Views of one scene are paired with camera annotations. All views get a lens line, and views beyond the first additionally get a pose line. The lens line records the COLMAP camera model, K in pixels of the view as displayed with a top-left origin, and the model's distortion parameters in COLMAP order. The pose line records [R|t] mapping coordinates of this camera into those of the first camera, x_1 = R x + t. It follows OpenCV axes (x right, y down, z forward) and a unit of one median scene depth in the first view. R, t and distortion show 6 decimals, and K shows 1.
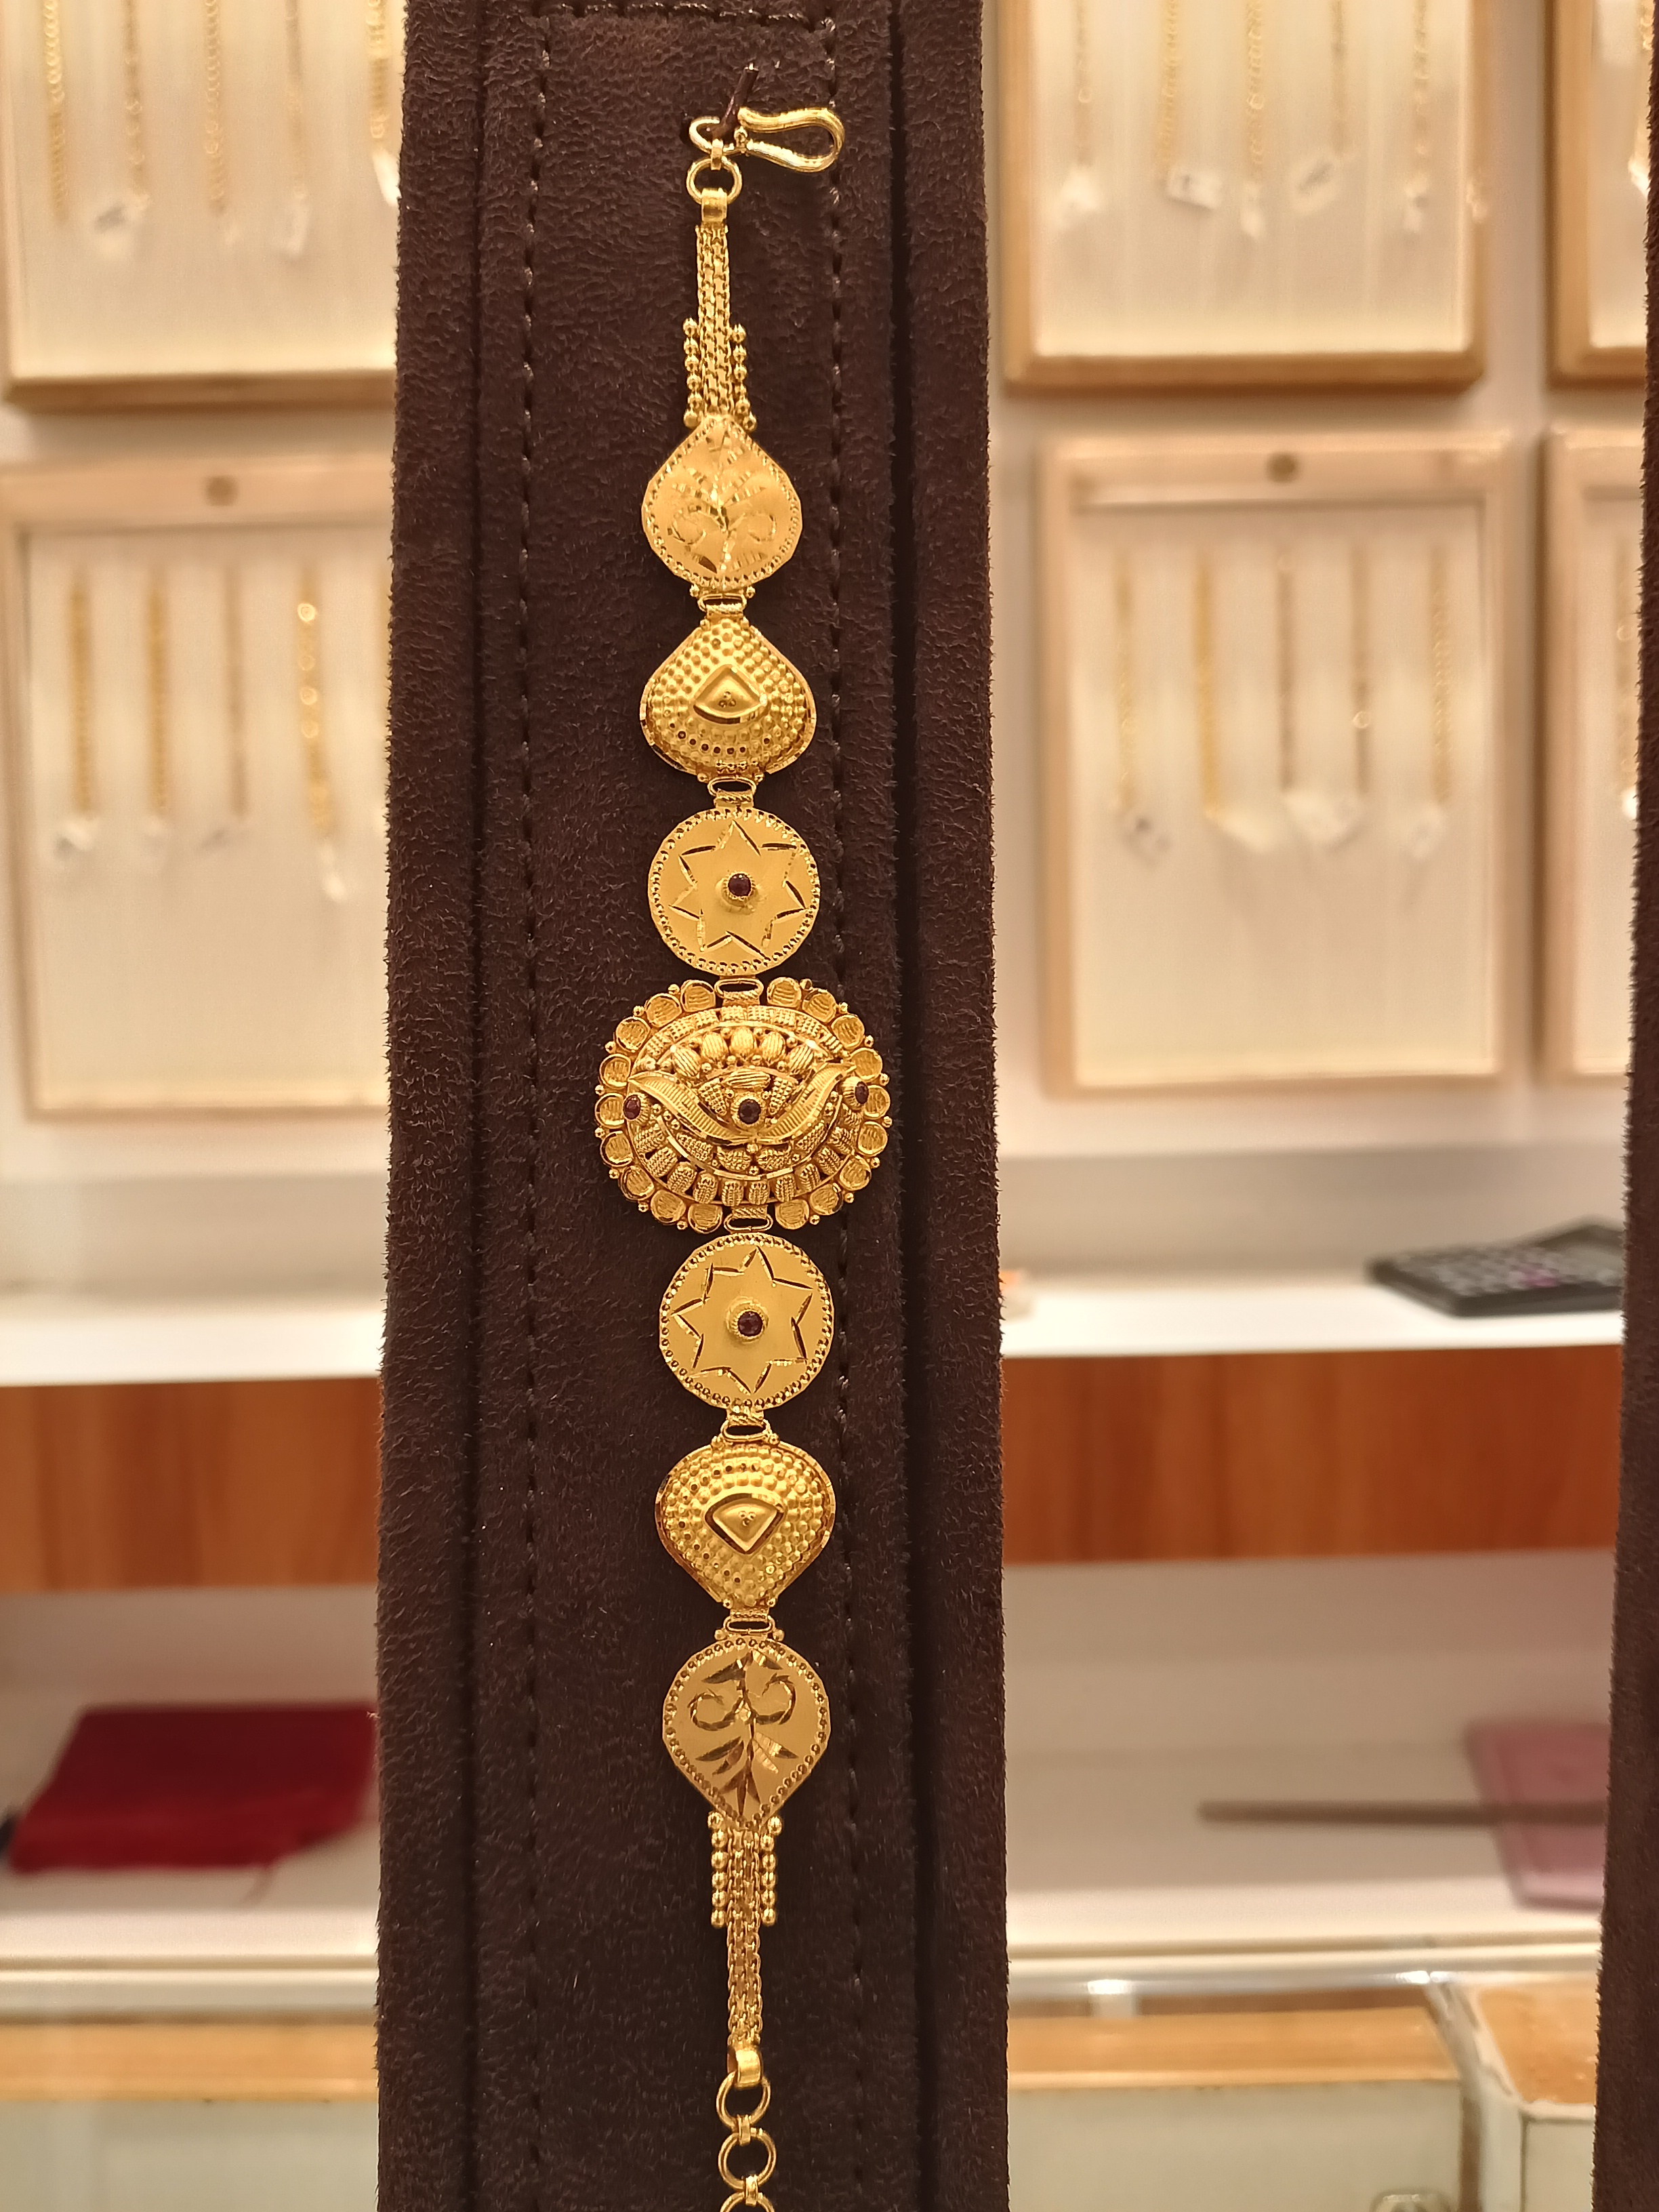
lens RADIAL K [[1797.2, 0, 829.5], [0, 1797.2, 1106.0], [0, 0, 1]] dist [0.048729, -0.189346]
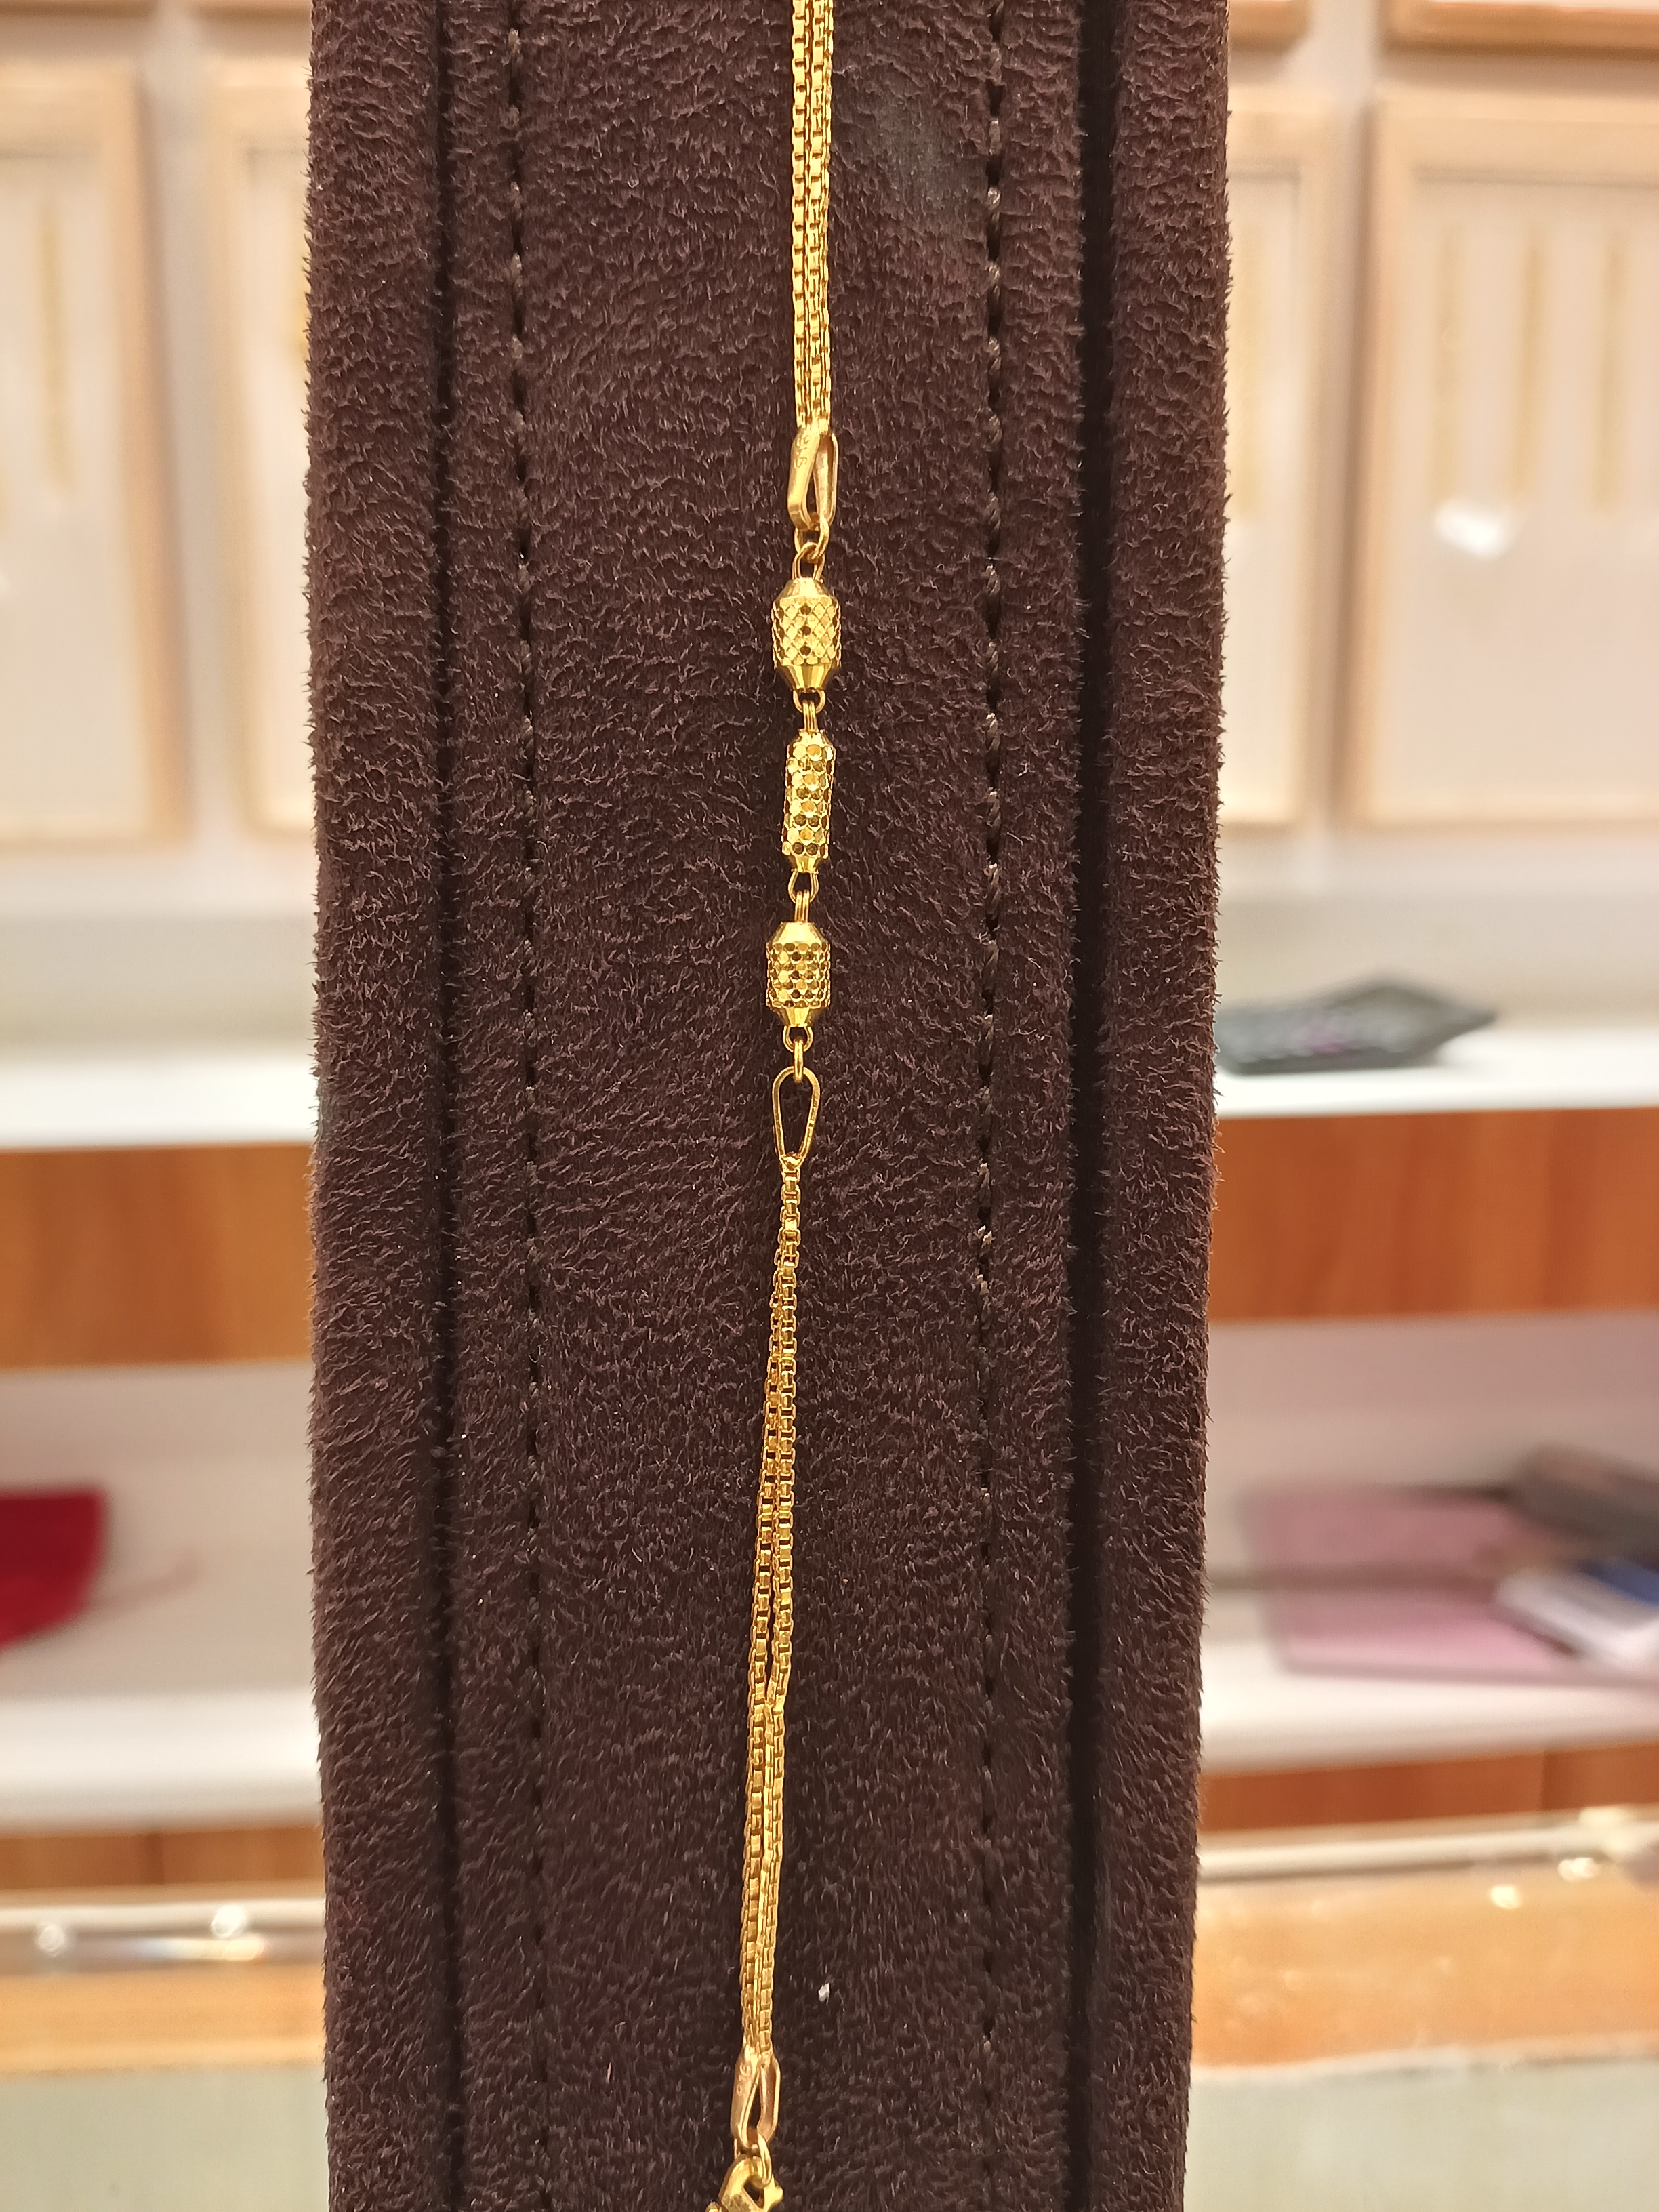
lens RADIAL K [[1797.2, 0, 829.5], [0, 1797.2, 1106.0], [0, 0, 1]] dist [0.048729, -0.189346]
pose [[0.999918, 0.010817, 0.006784, -0.057934], [-0.011504, 0.993746, 0.111067, 0.029364], [-0.005540, -0.111136, 0.993790, 0.325307]]
